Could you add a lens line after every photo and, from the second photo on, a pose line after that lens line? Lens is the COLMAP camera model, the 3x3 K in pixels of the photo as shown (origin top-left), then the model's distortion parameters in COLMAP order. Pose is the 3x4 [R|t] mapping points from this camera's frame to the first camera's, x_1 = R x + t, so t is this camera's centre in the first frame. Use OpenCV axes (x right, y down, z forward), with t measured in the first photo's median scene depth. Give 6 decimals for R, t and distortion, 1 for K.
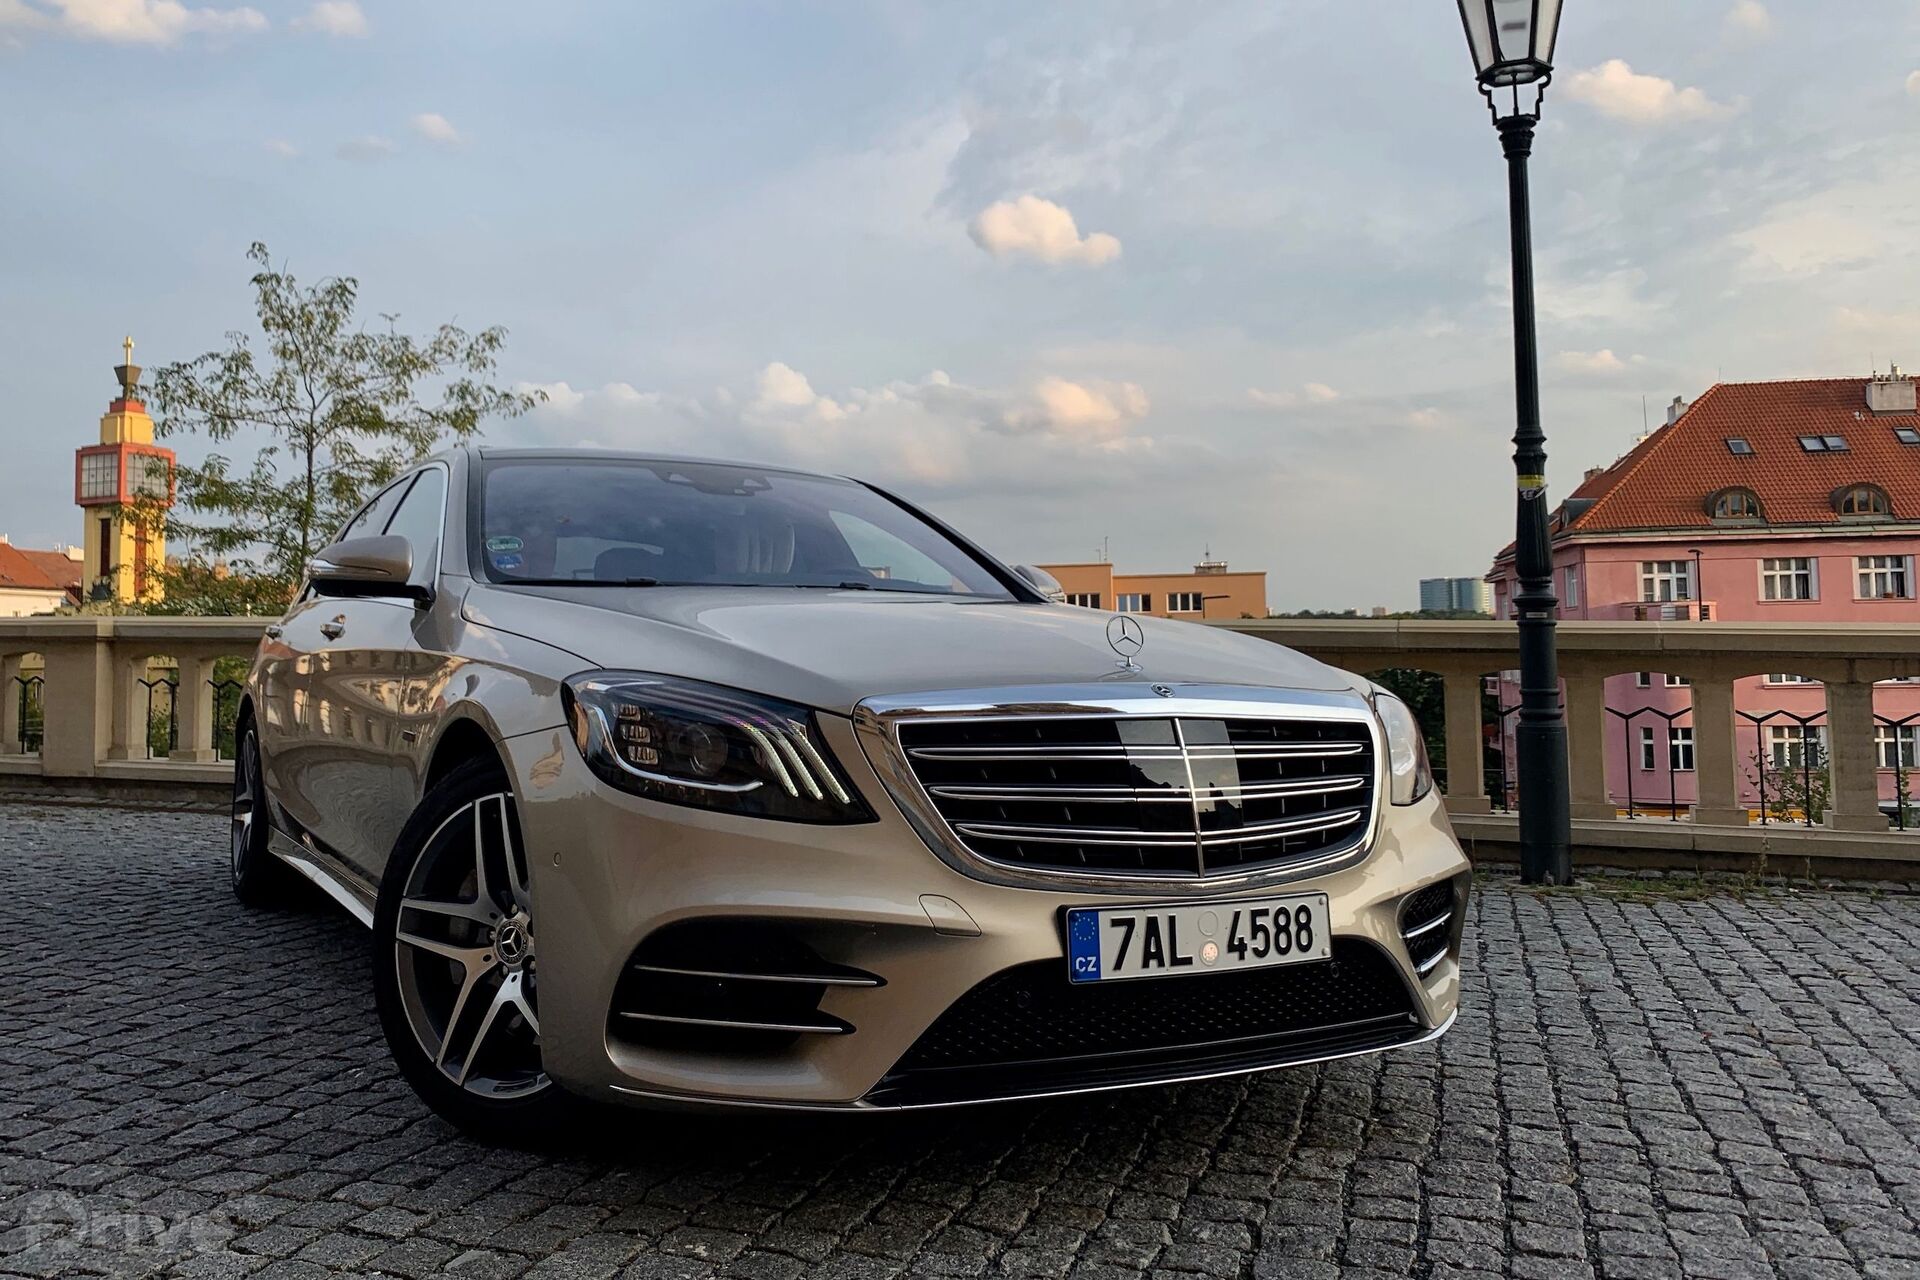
lens RADIAL K [[1507.7, 0, 957.1], [0, 1507.7, 586.9], [0, 0, 1]] dist [-0.047005, 0.013409]
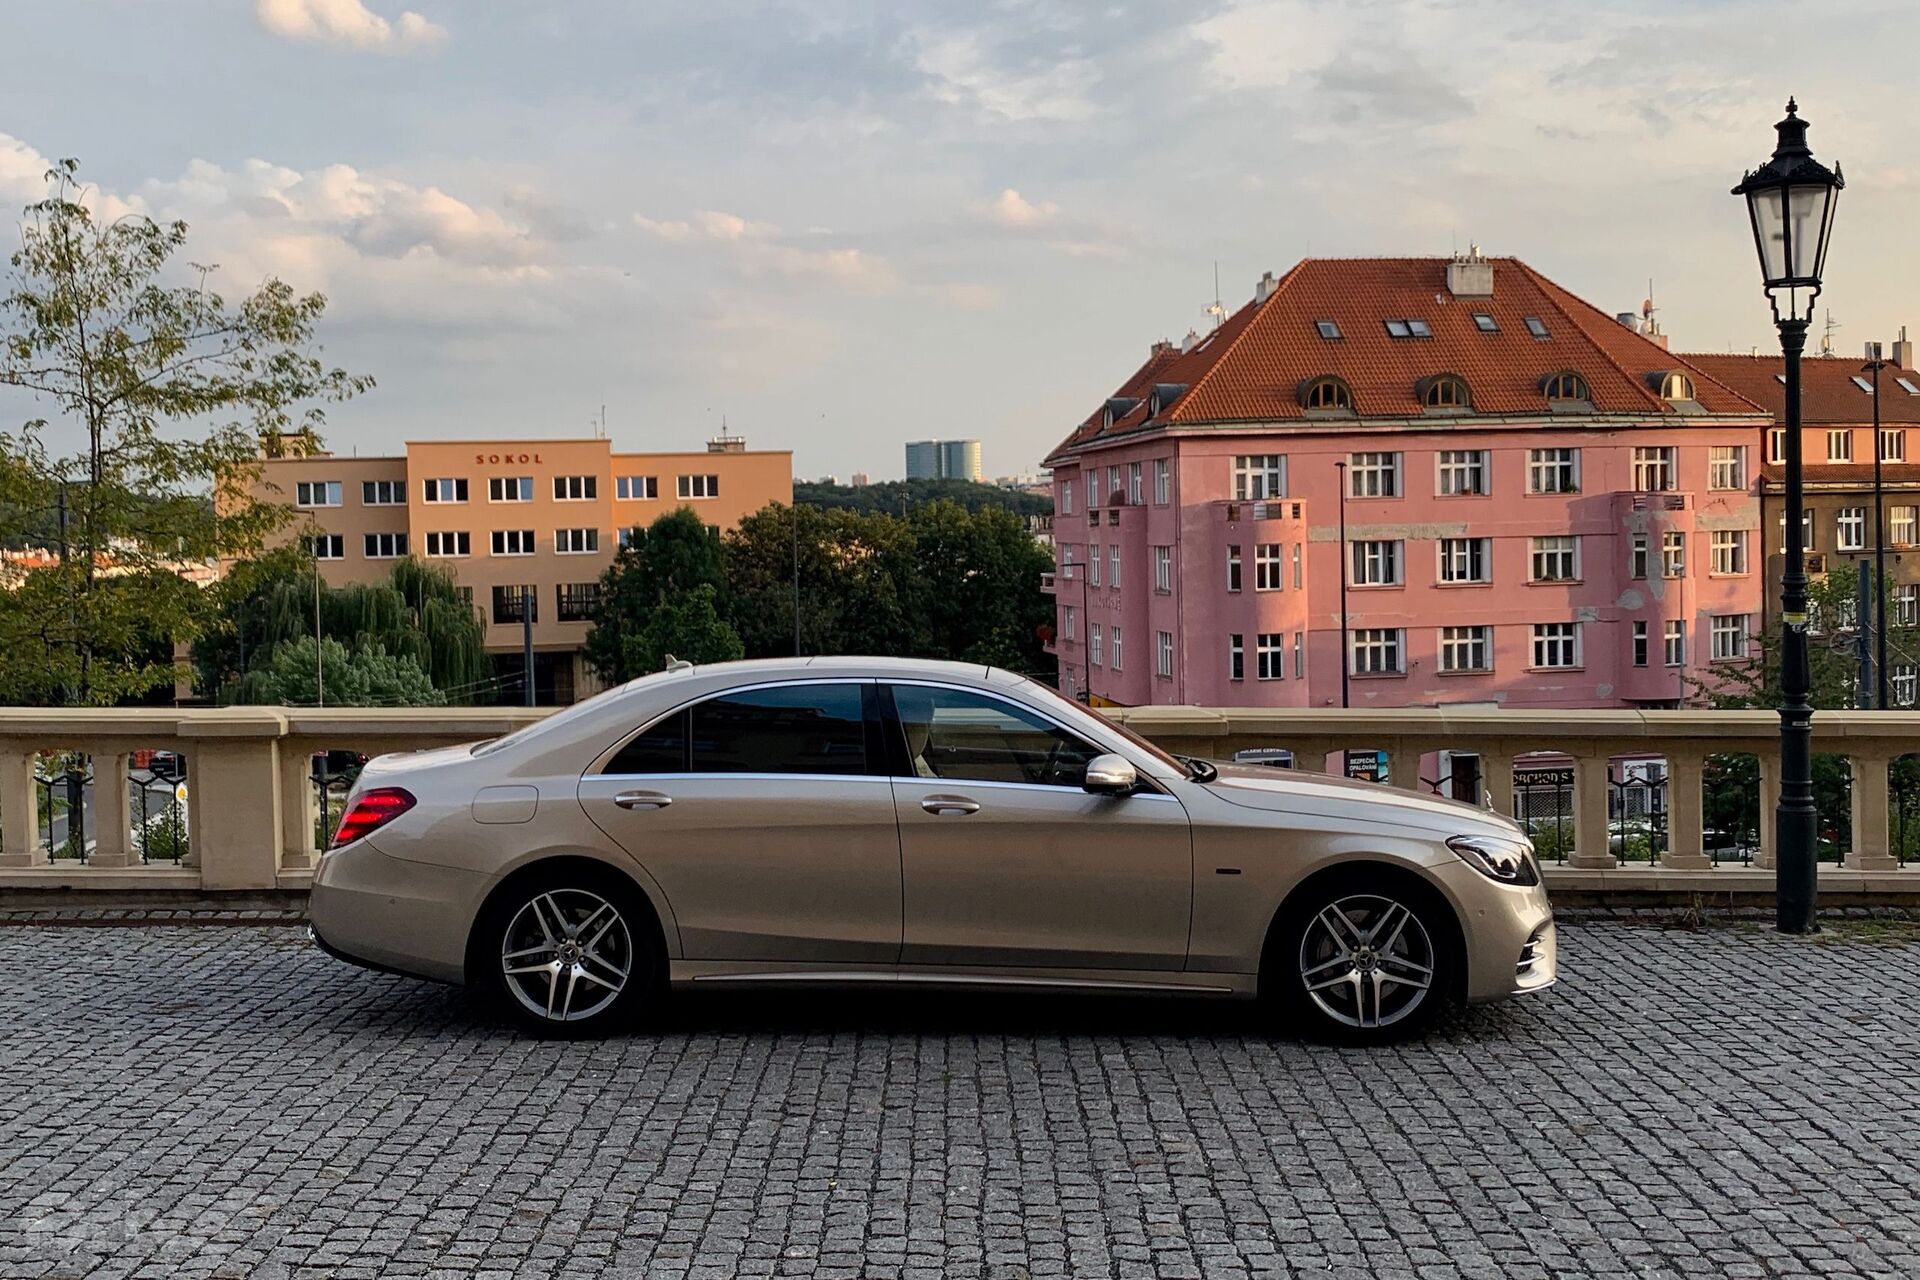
lens RADIAL K [[1803.2, 0, 957.9], [0, 1803.2, 646.4], [0, 0, 1]] dist [-0.023650, 0.000000]
pose [[0.951666, -0.024302, 0.306171, -0.668377], [-0.007637, 0.994684, 0.102692, -0.174496], [-0.307039, -0.100067, 0.946421, -0.195087]]
